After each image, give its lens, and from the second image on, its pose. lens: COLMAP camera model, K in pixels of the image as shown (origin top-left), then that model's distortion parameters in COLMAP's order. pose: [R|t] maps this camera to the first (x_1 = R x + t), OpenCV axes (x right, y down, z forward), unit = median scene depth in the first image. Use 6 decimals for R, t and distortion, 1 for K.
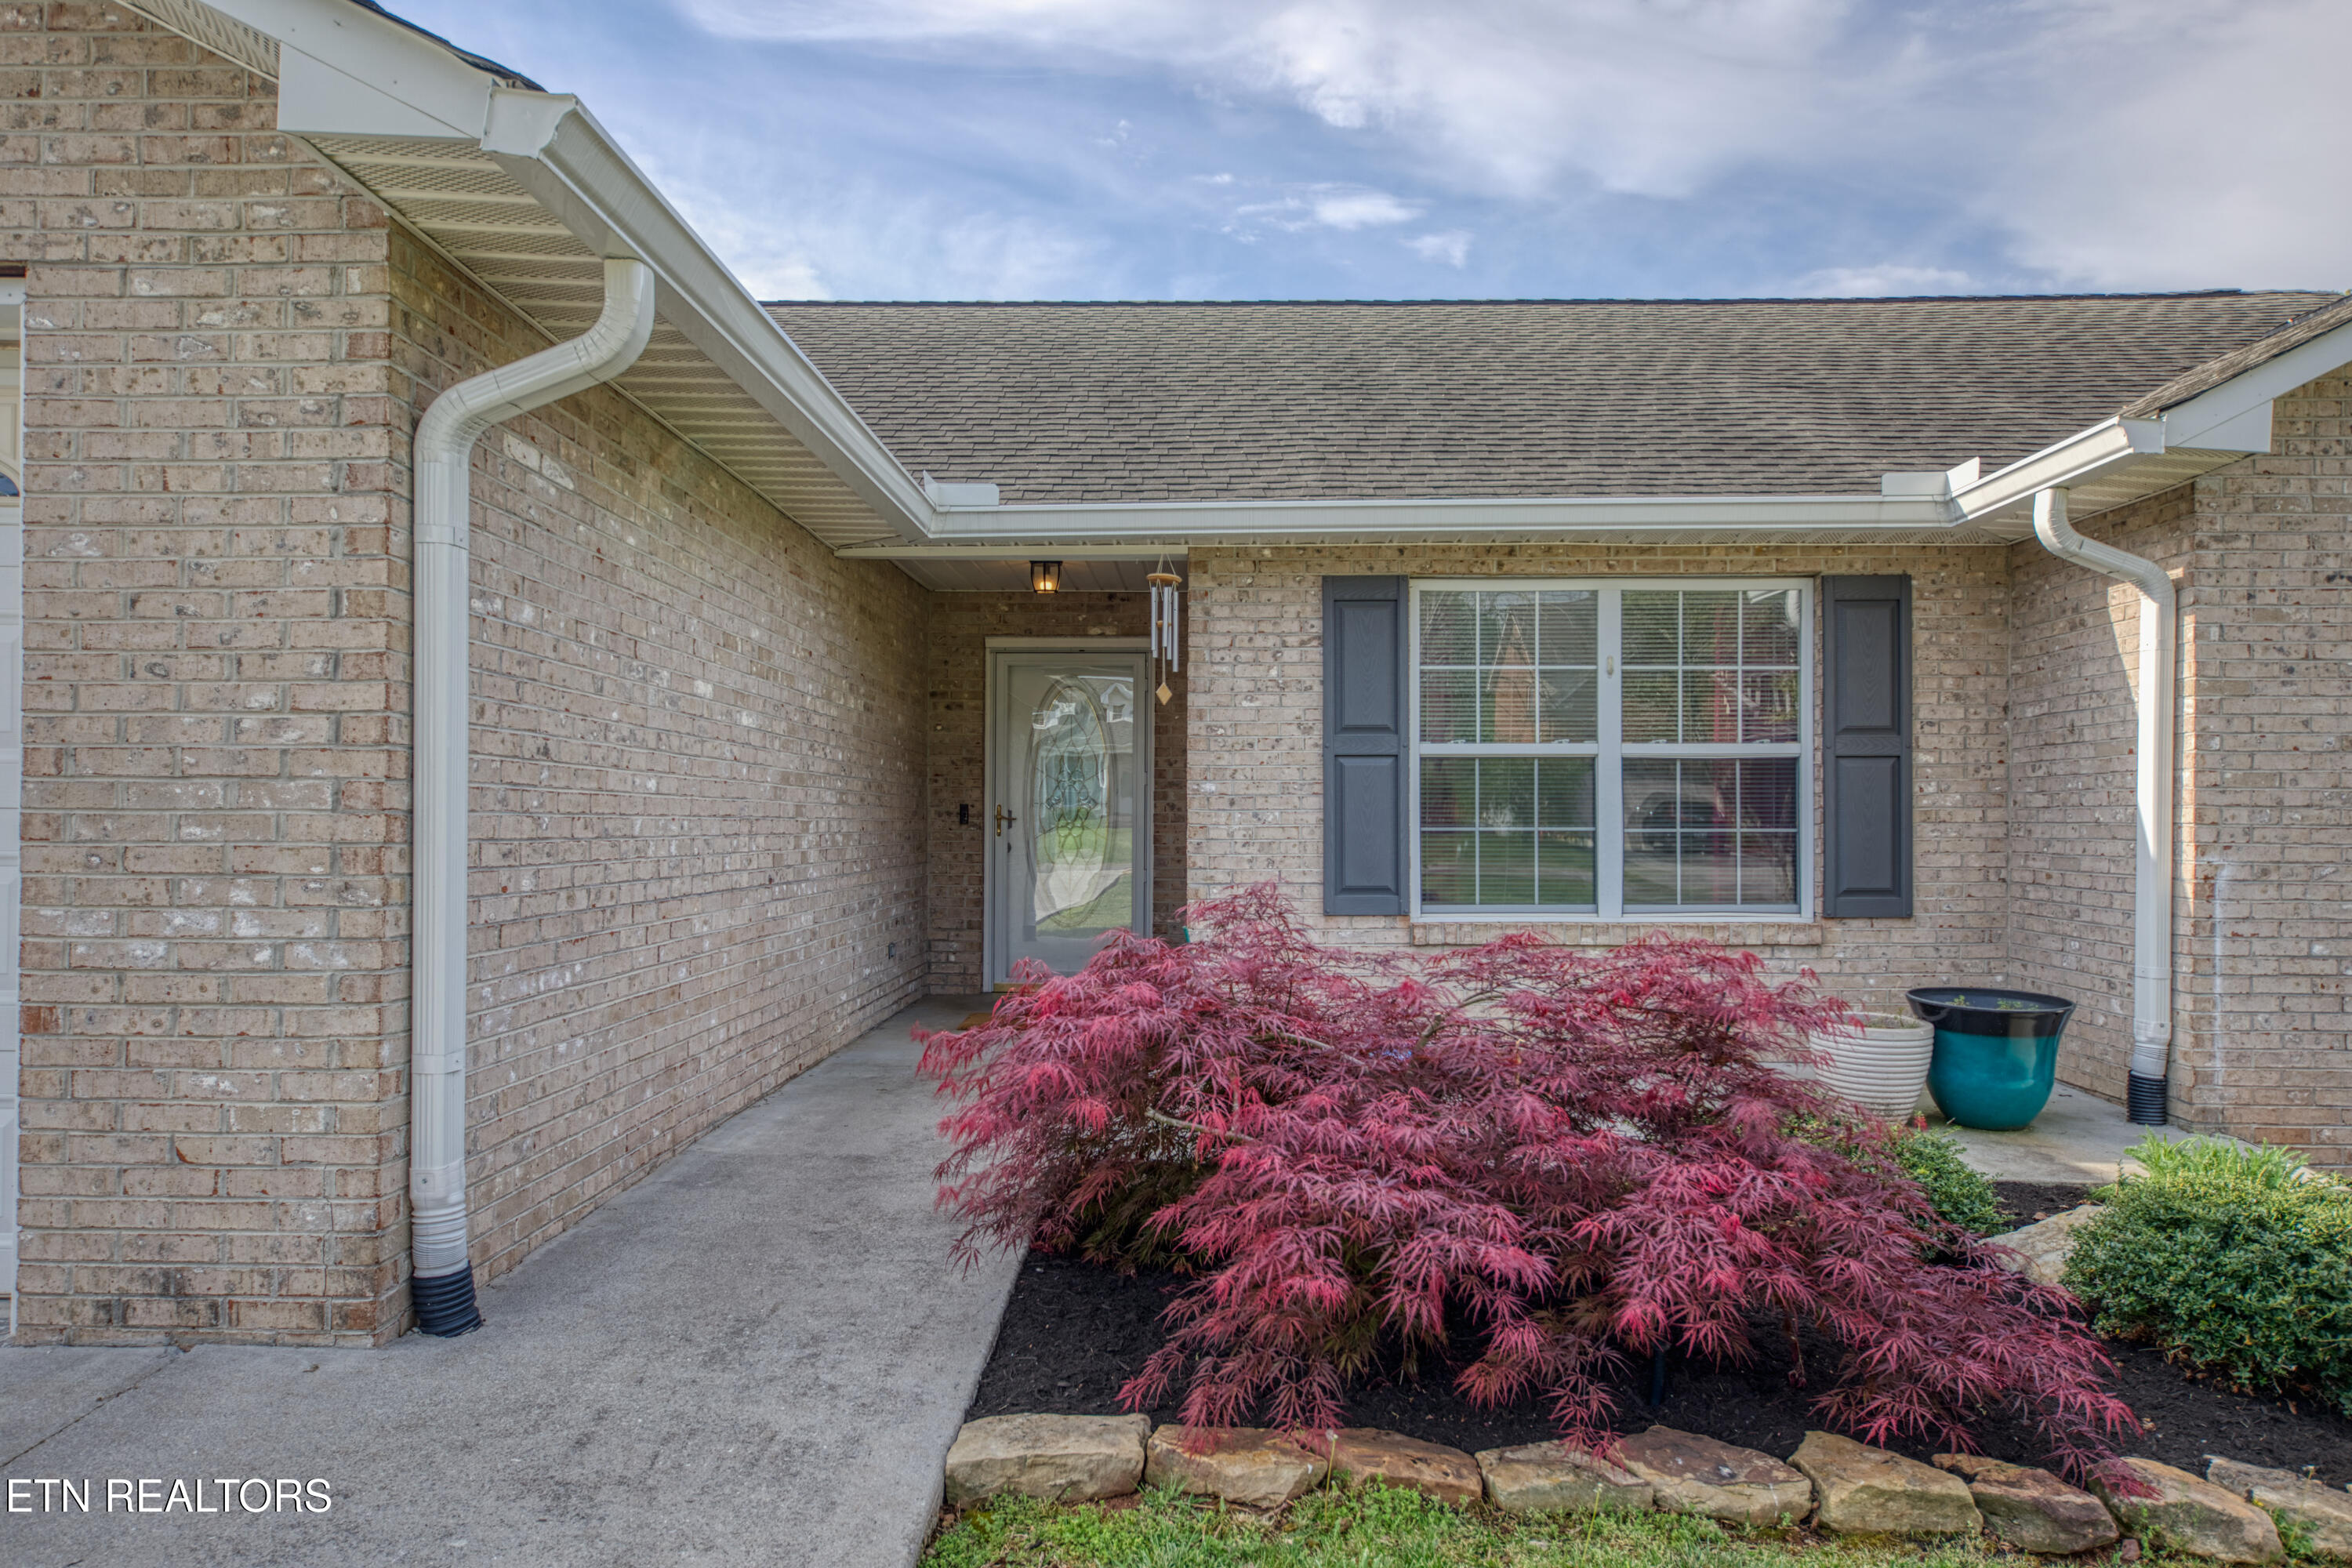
lens RADIAL K [[1566.1, 0, 1176.0], [0, 1566.1, 784.0], [0, 0, 1]] dist [0.022359, 0.000466]
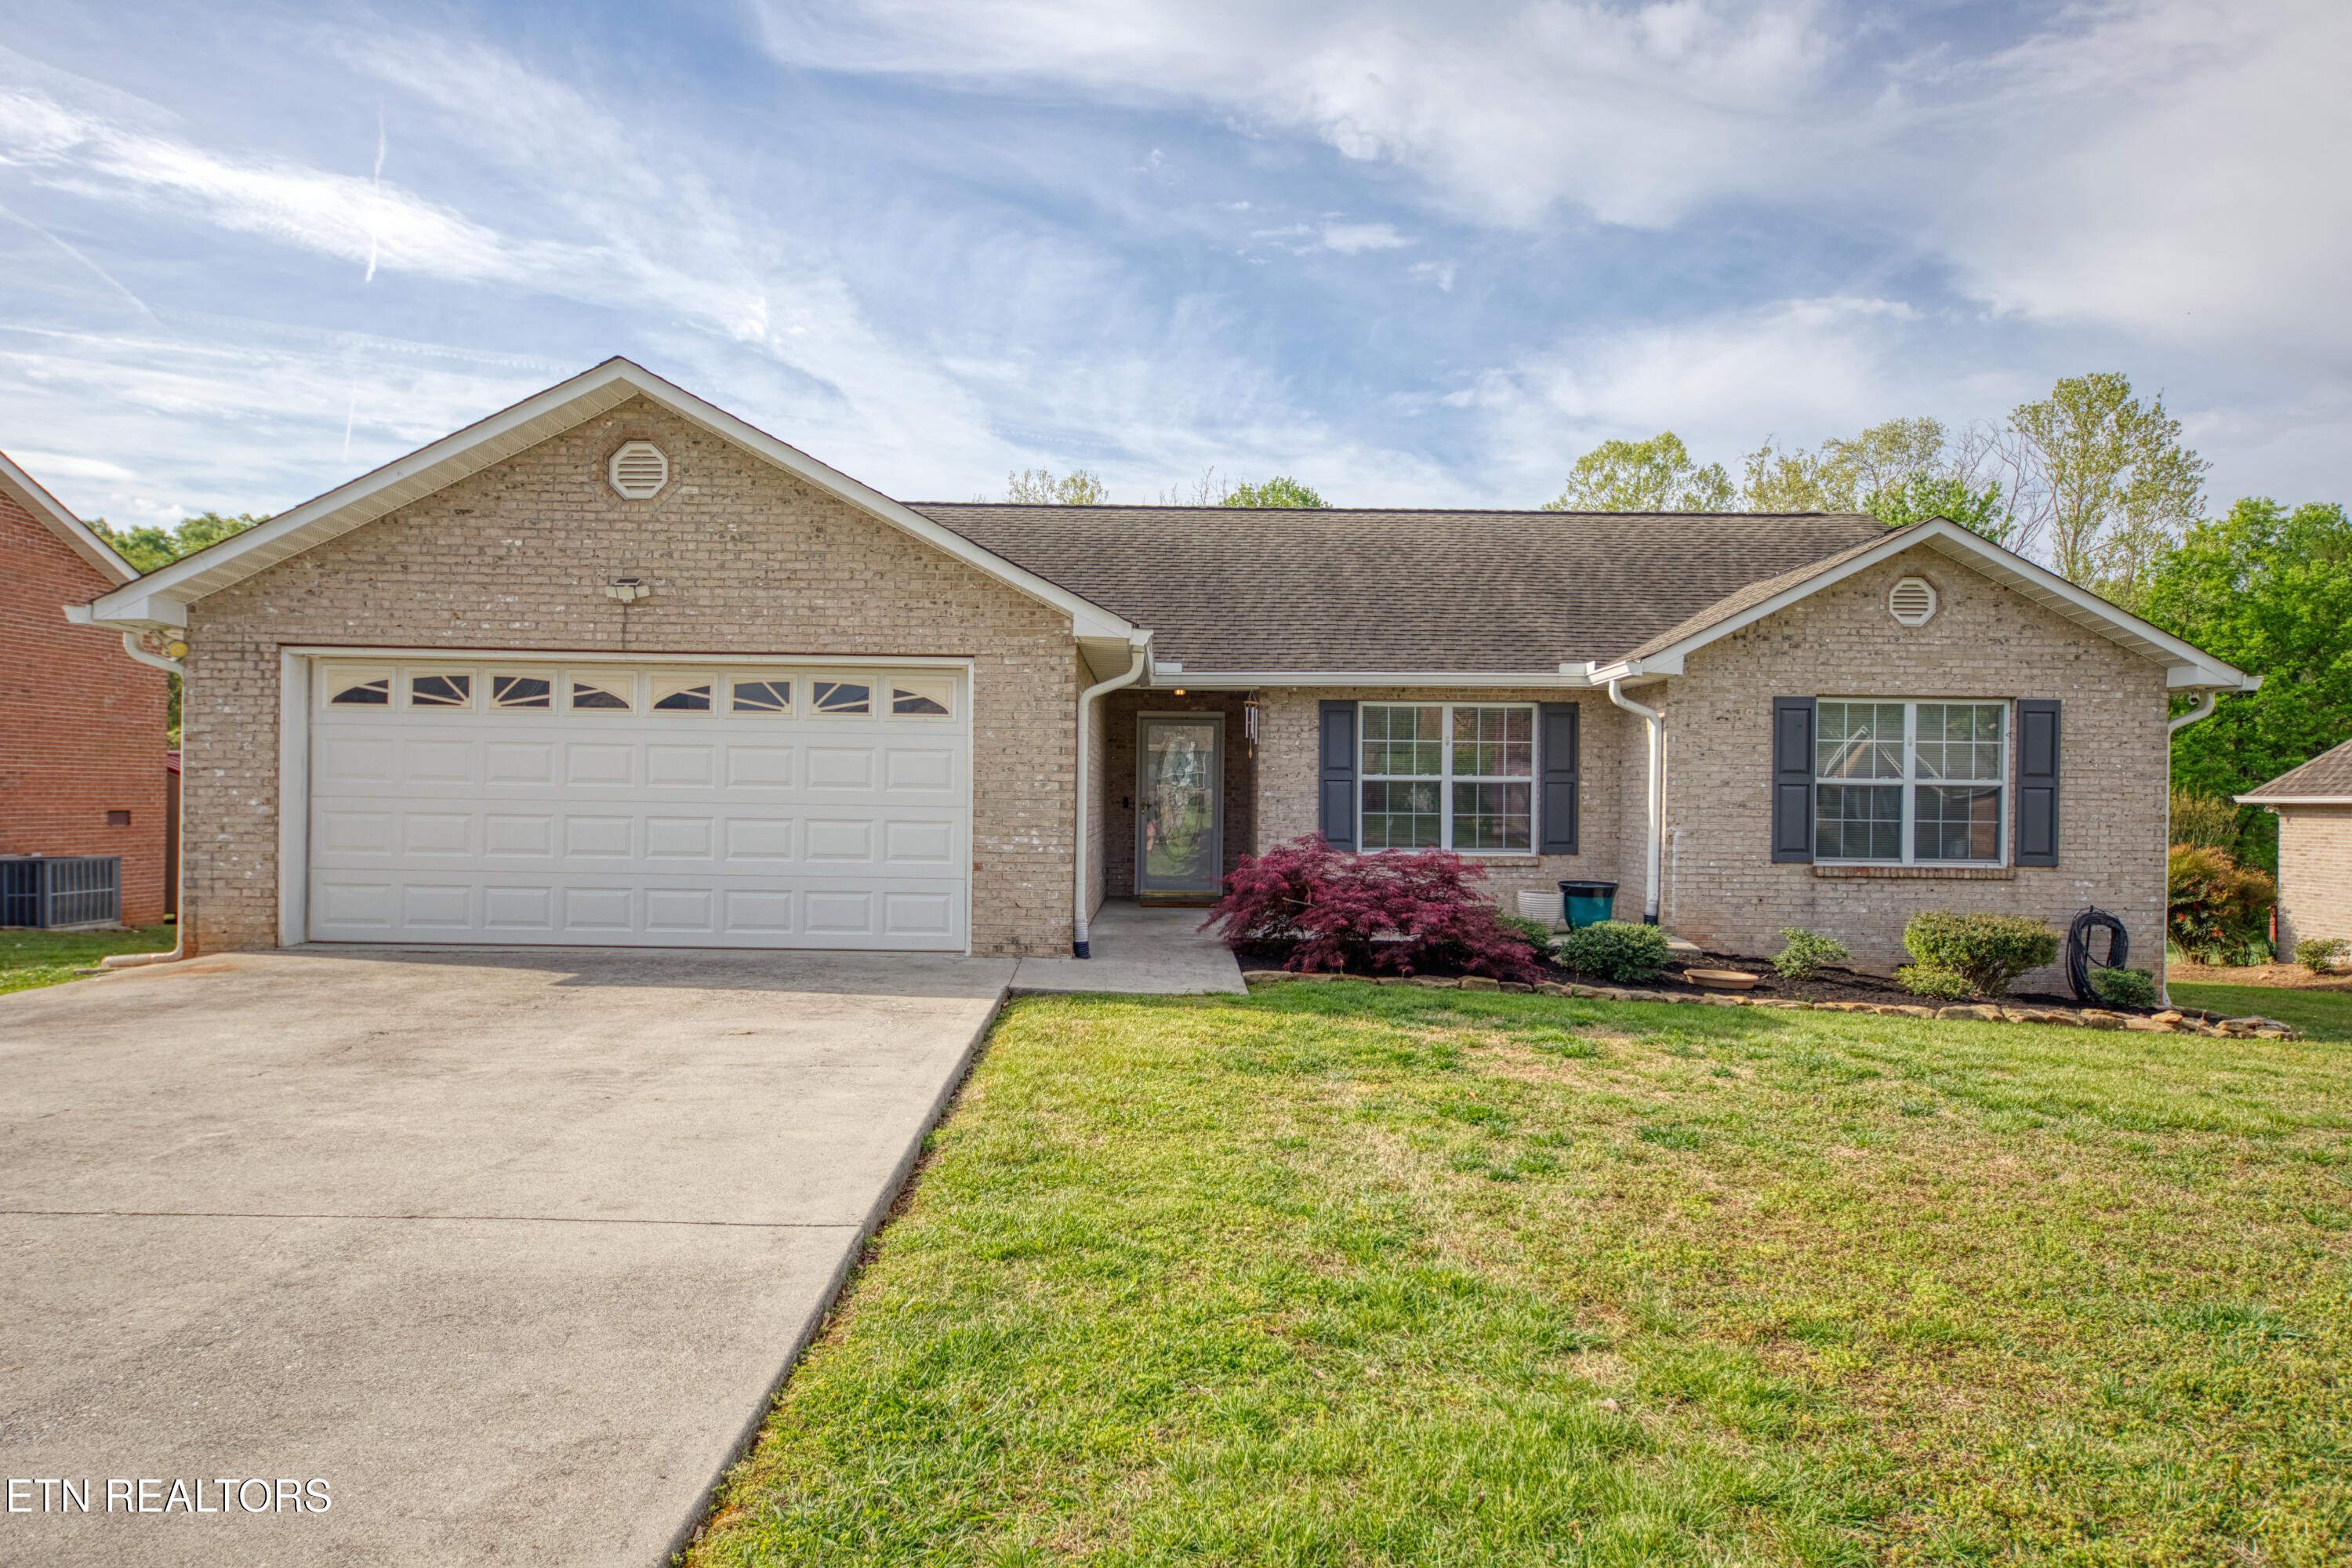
lens RADIAL K [[1356.3, 0, 1176.0], [0, 1356.3, 784.0], [0, 0, 1]] dist [0.003799, 0.000284]
pose [[0.999729, 0.008166, 0.021807, -0.170354], [-0.008474, 0.999866, 0.014032, -0.042760], [-0.021690, -0.014213, 0.999664, -1.041914]]
